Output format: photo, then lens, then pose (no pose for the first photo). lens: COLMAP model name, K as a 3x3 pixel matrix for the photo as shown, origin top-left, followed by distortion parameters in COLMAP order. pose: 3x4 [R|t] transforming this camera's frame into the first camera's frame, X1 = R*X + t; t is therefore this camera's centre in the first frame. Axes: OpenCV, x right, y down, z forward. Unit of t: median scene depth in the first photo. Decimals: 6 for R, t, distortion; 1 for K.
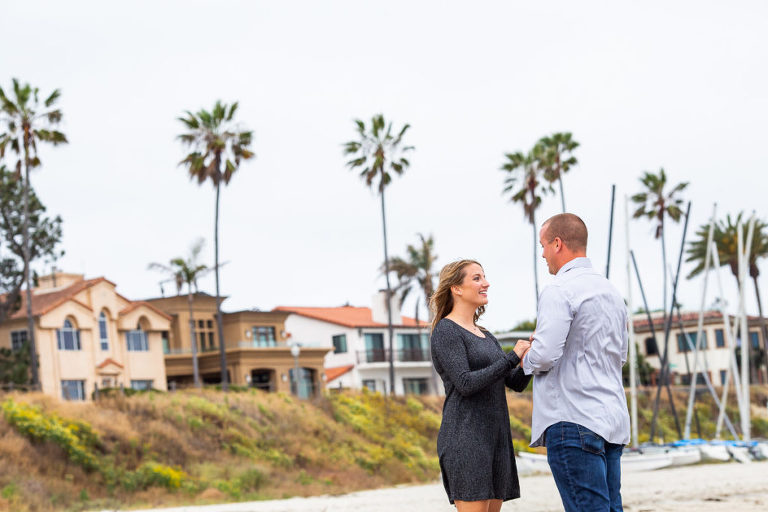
lens RADIAL K [[2963.3, 0, 384.0], [0, 2963.3, 256.0], [0, 0, 1]] dist [0.307174, -0.612062]
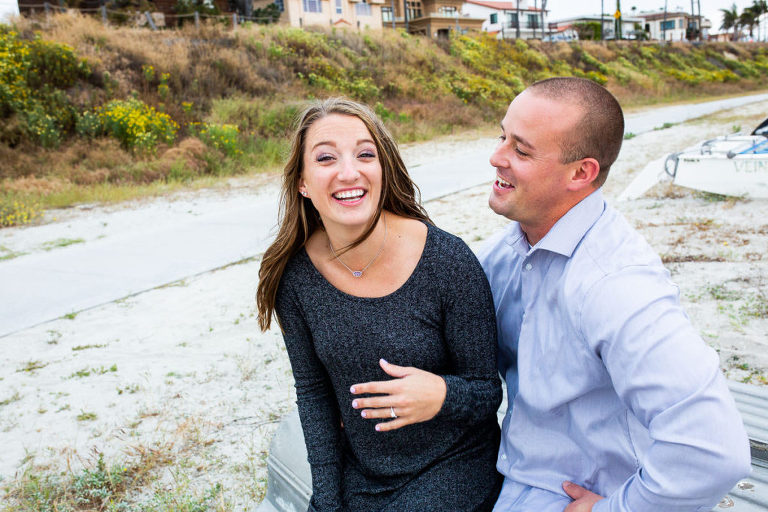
lens RADIAL K [[751.8, 0, 384.0], [0, 751.8, 256.0], [0, 0, 1]] dist [-0.056416, 0.097538]
pose [[0.980997, 0.054607, -0.186182, 0.018309], [0.004054, 0.953599, 0.301052, 0.040540], [0.193982, -0.296086, 0.935256, 0.661329]]
